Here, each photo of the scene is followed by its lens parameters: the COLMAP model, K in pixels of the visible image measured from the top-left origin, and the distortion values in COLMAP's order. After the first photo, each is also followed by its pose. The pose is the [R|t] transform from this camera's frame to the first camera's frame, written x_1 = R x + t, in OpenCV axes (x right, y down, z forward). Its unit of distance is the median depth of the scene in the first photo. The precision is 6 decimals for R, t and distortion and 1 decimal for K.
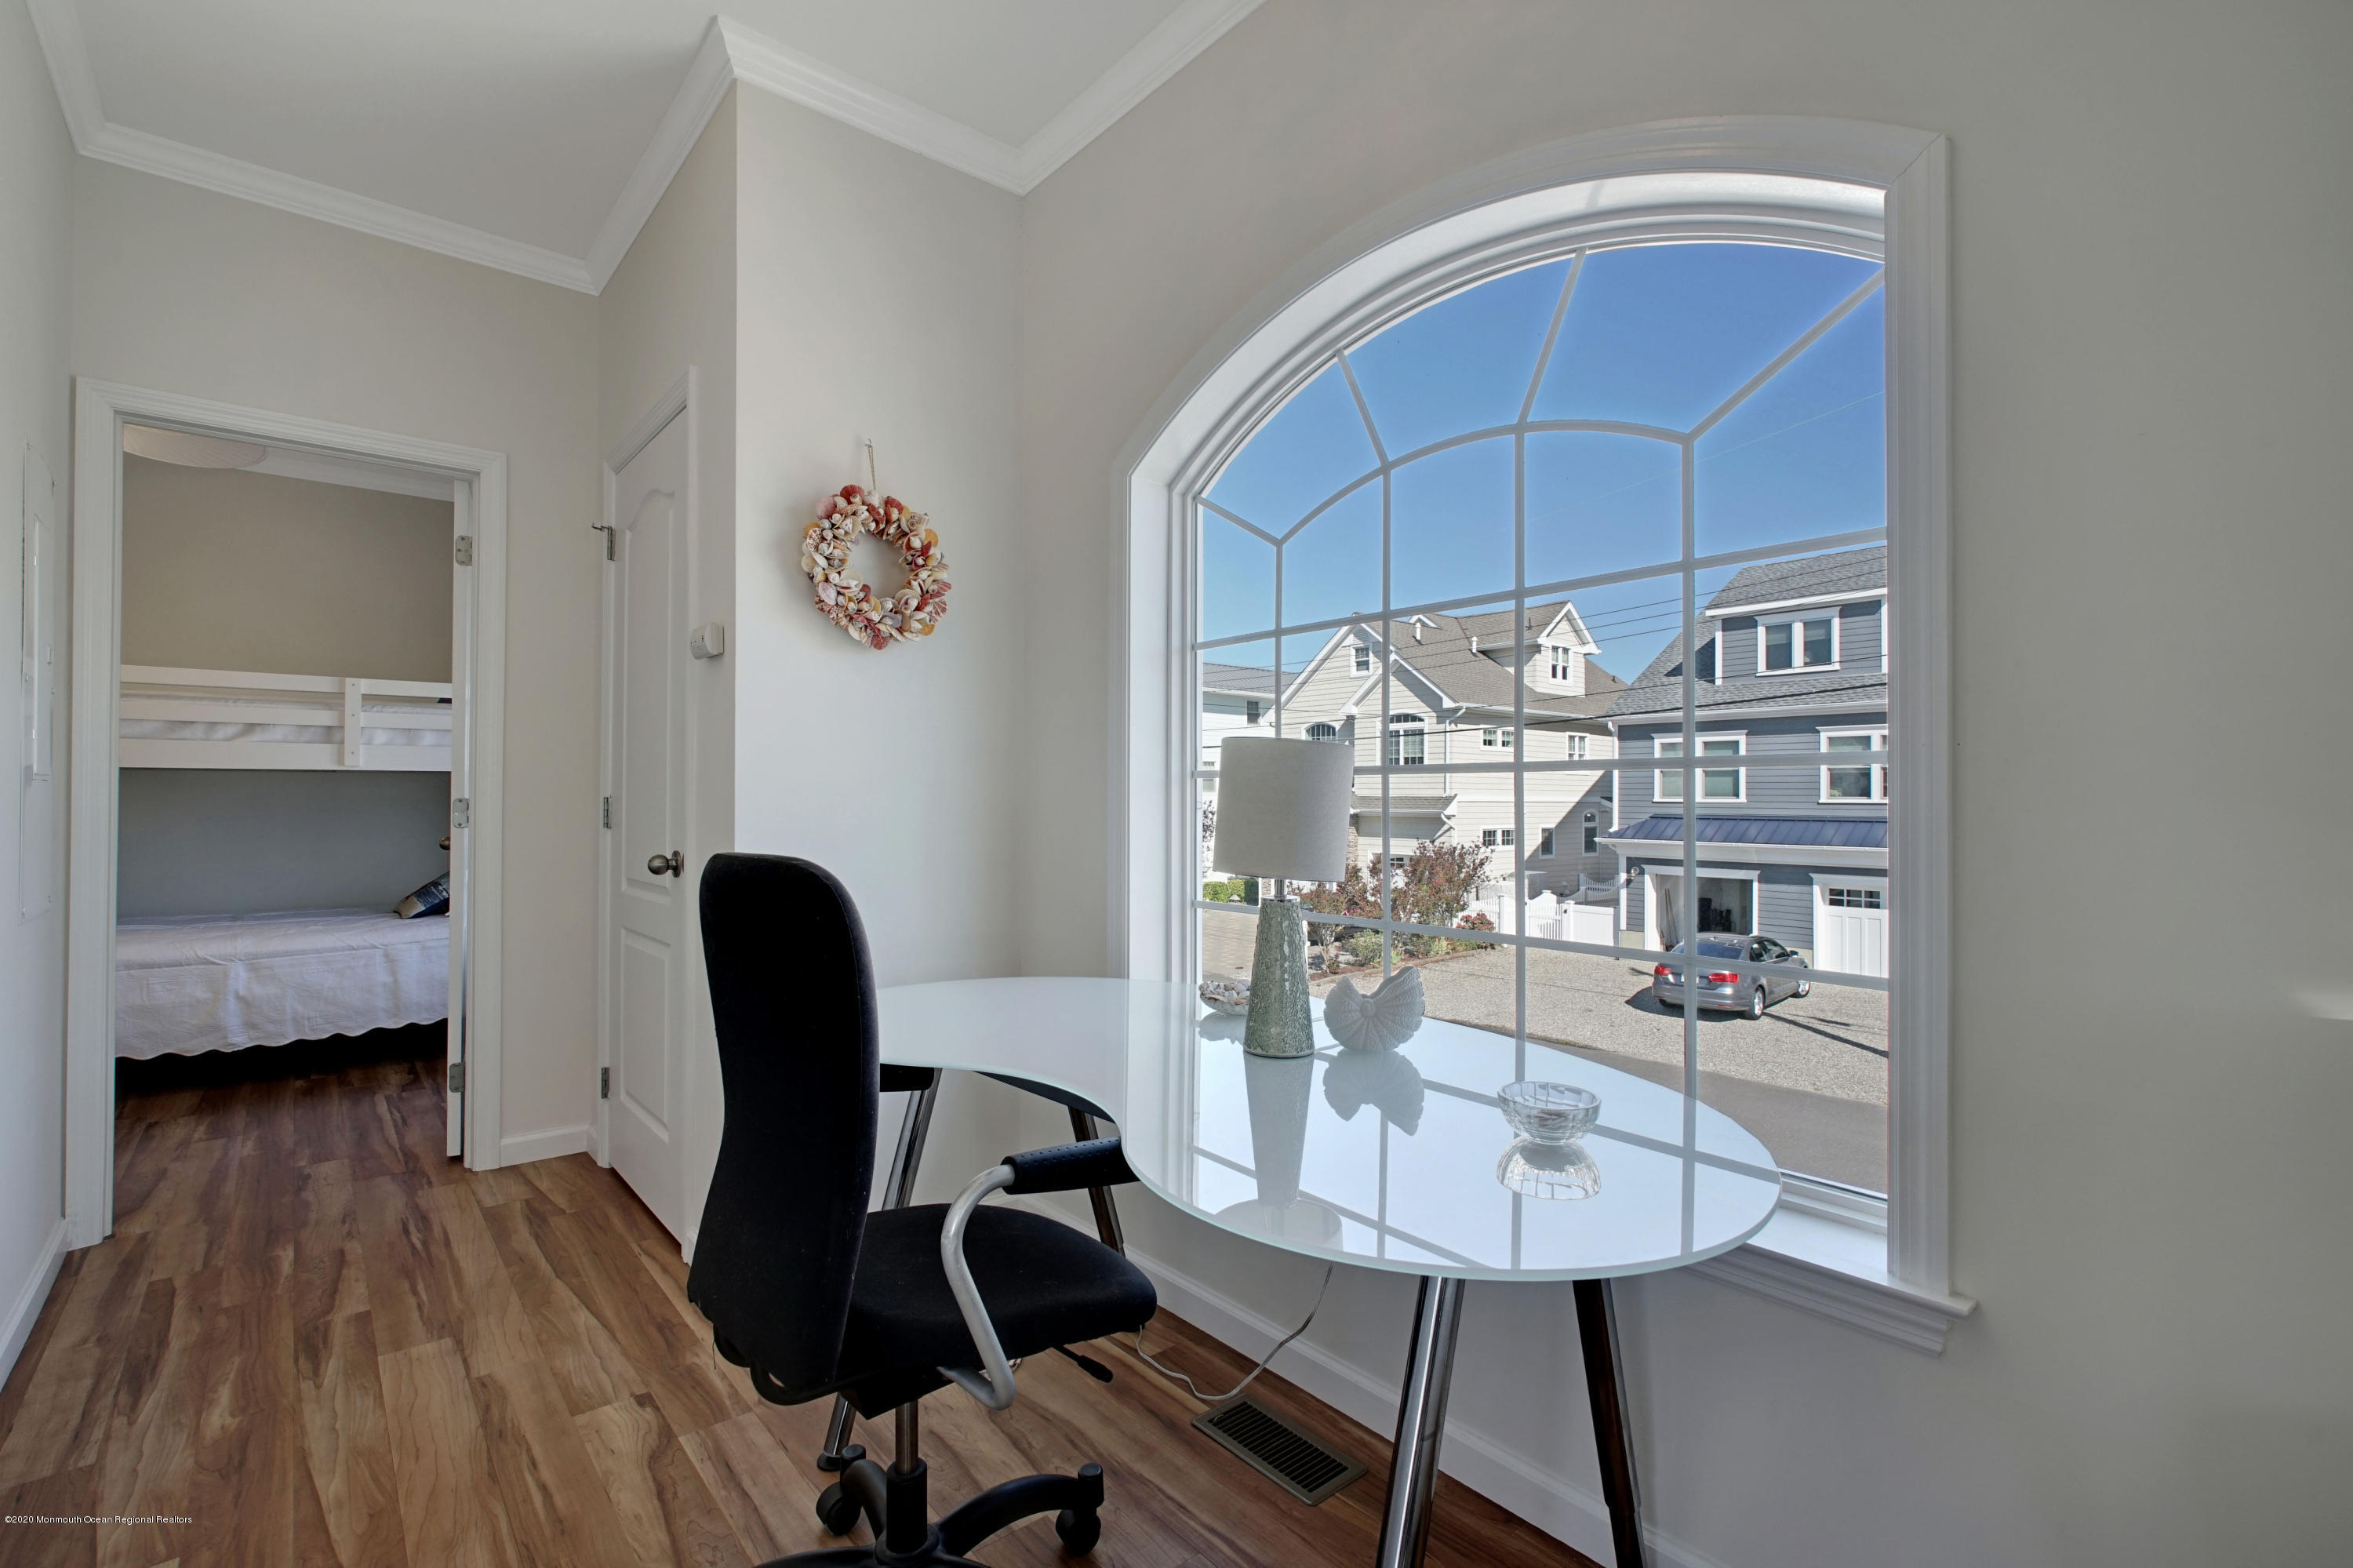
lens RADIAL K [[1054.2, 0, 1187.3], [0, 1054.2, 786.0], [0, 0, 1]] dist [-0.005849, 0.002433]
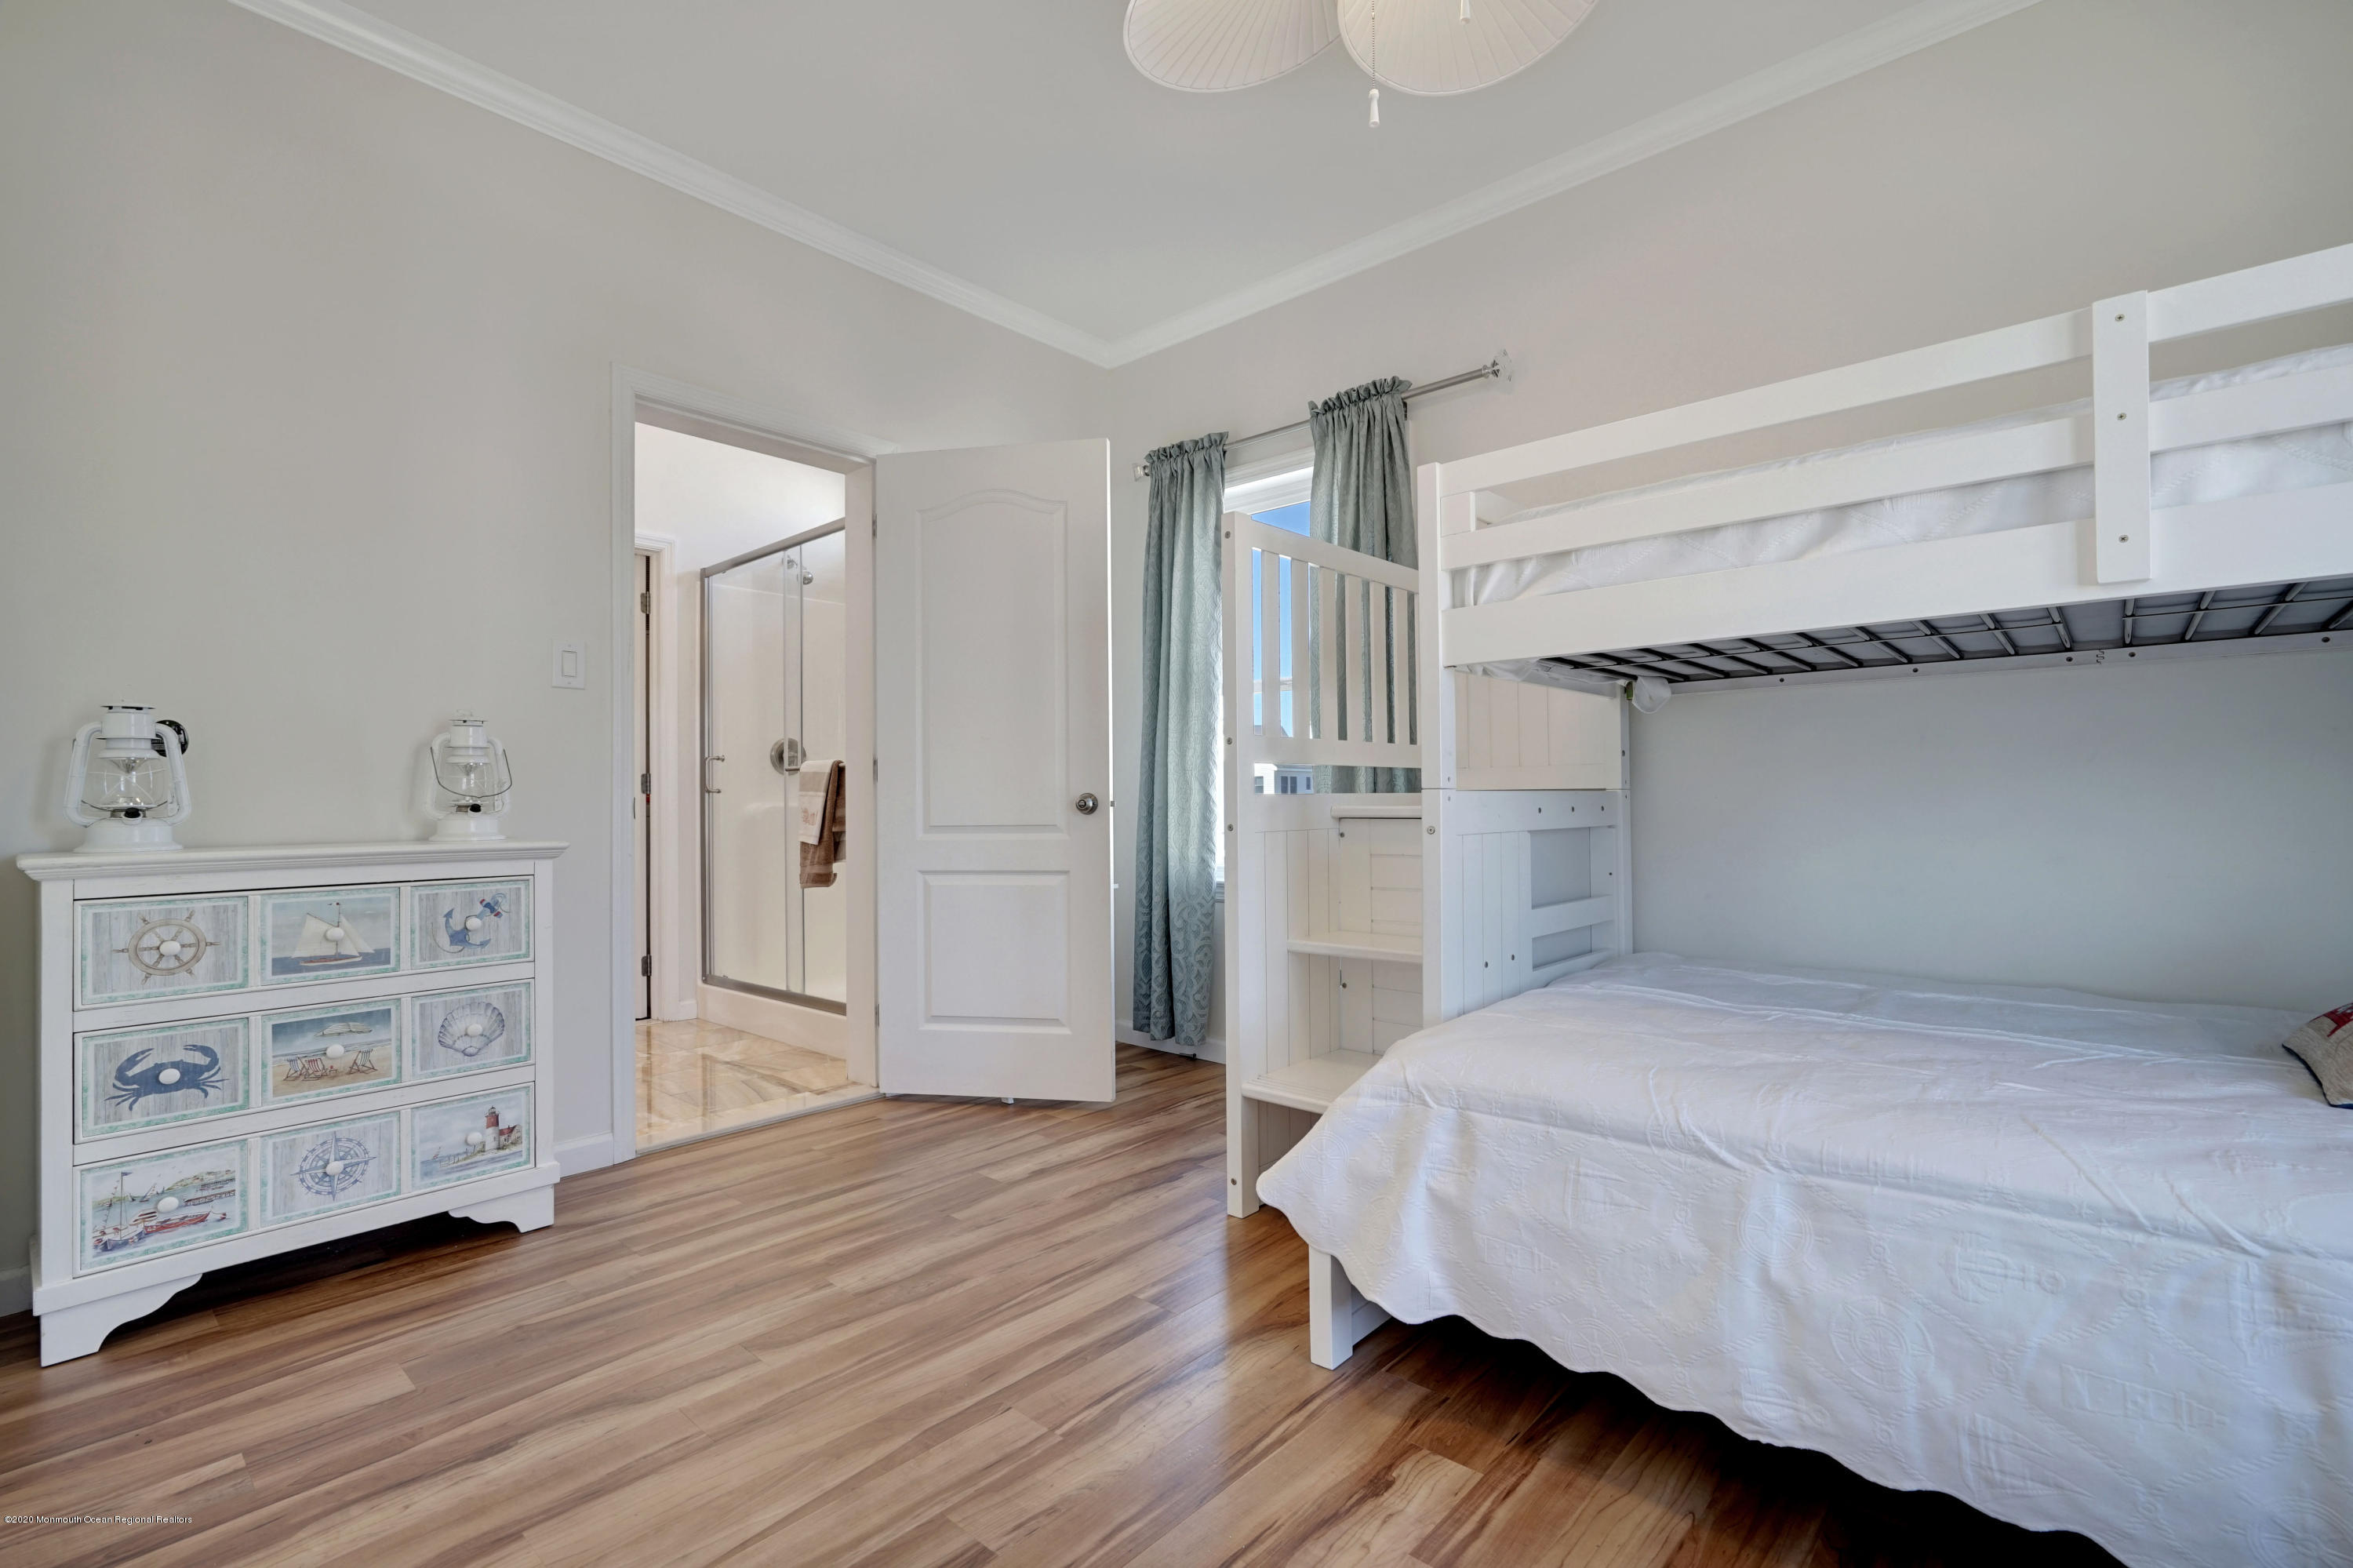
lens RADIAL K [[1054.2, 0, 1189.8], [0, 1054.2, 781.3], [0, 0, 1]] dist [-0.005849, 0.002433]
pose [[0.138915, -0.023231, -0.990032, -0.568925], [0.011649, 0.999694, -0.021823, 0.046691], [0.990236, -0.008501, 0.139143, 0.737441]]
